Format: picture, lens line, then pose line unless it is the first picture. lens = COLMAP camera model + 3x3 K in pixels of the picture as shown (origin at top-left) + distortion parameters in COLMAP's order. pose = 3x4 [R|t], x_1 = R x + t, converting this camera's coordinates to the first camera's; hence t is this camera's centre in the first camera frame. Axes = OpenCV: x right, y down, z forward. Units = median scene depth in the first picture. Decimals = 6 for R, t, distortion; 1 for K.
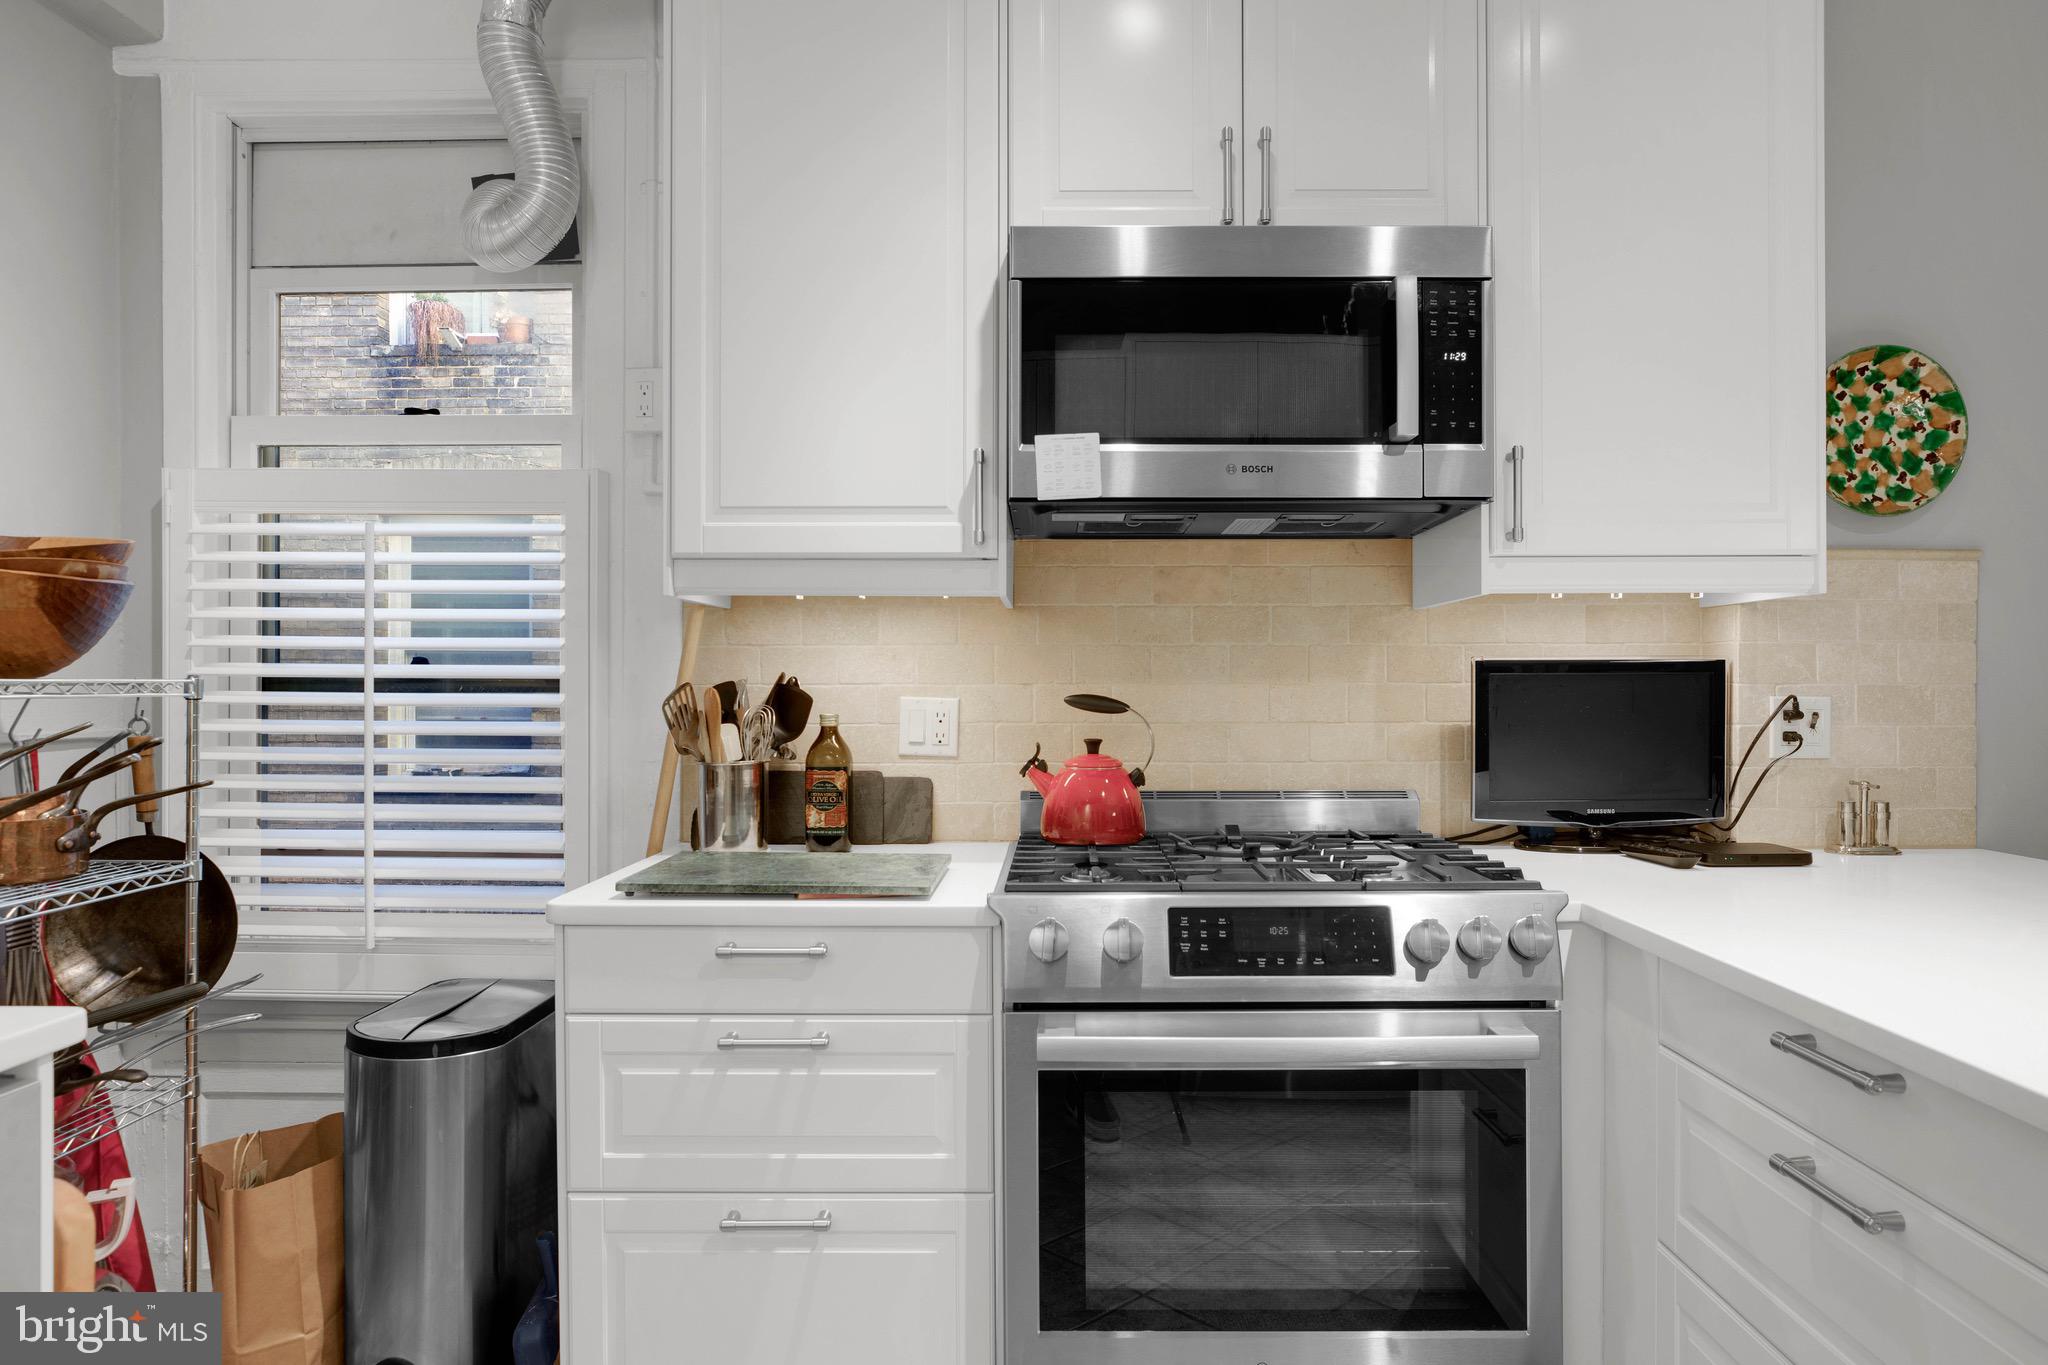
lens RADIAL K [[946.6, 0, 1024.0], [0, 946.6, 682.5], [0, 0, 1]] dist [-0.047884, 0.014016]
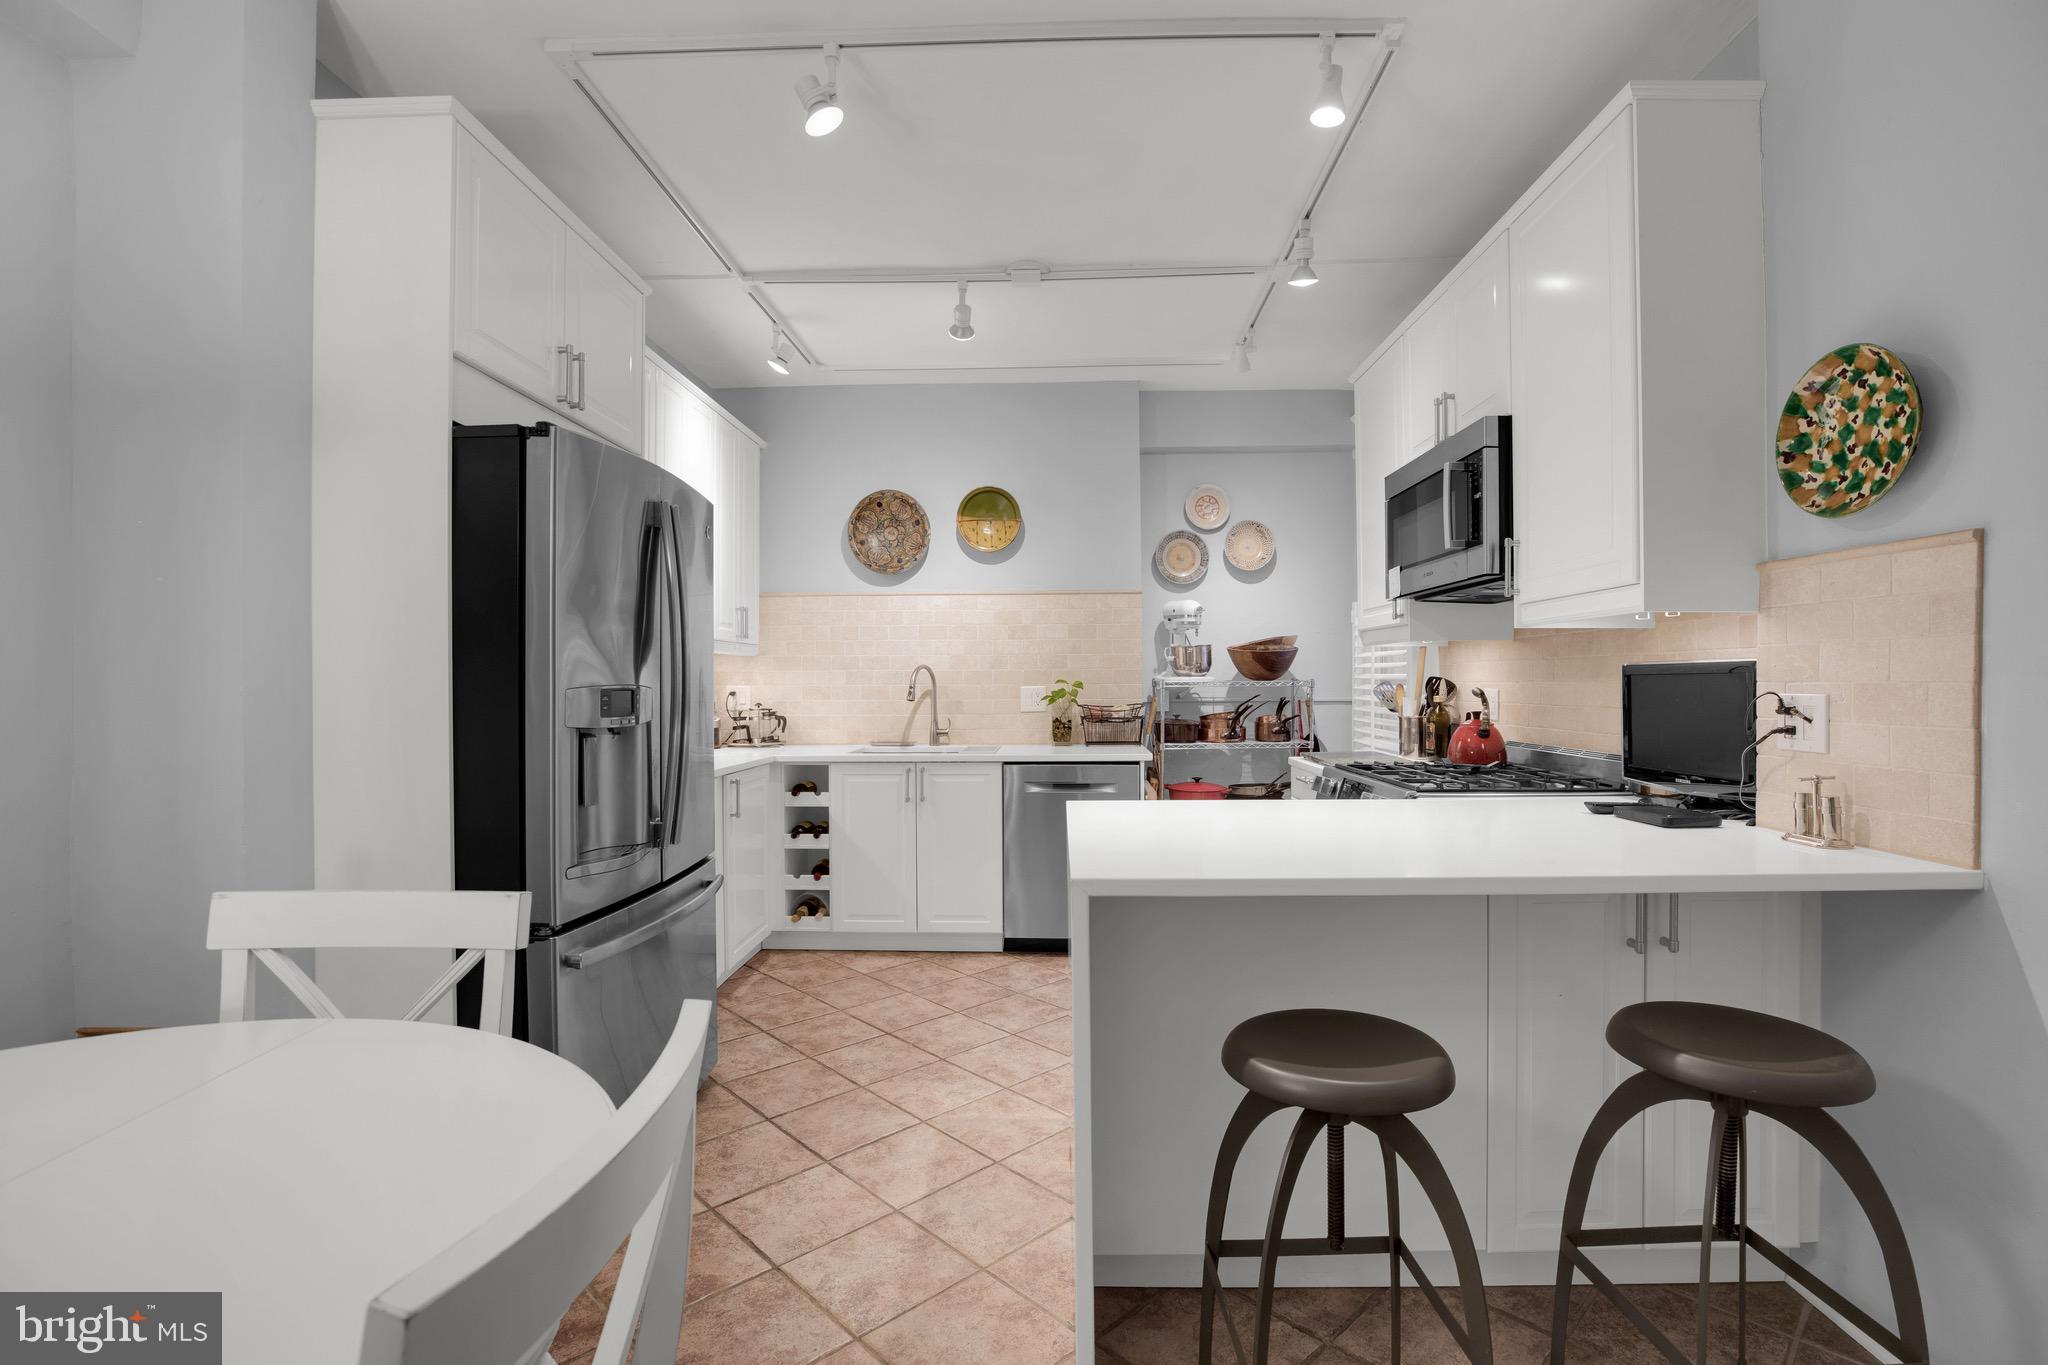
lens RADIAL K [[946.6, 0, 1024.0], [0, 946.6, 682.5], [0, 0, 1]] dist [-0.047884, 0.014016]
pose [[-0.004215, 0.001289, -0.999990, 1.928605], [-0.002661, 0.999996, 0.001300, 0.003221], [0.999988, 0.002667, -0.004212, 0.093540]]
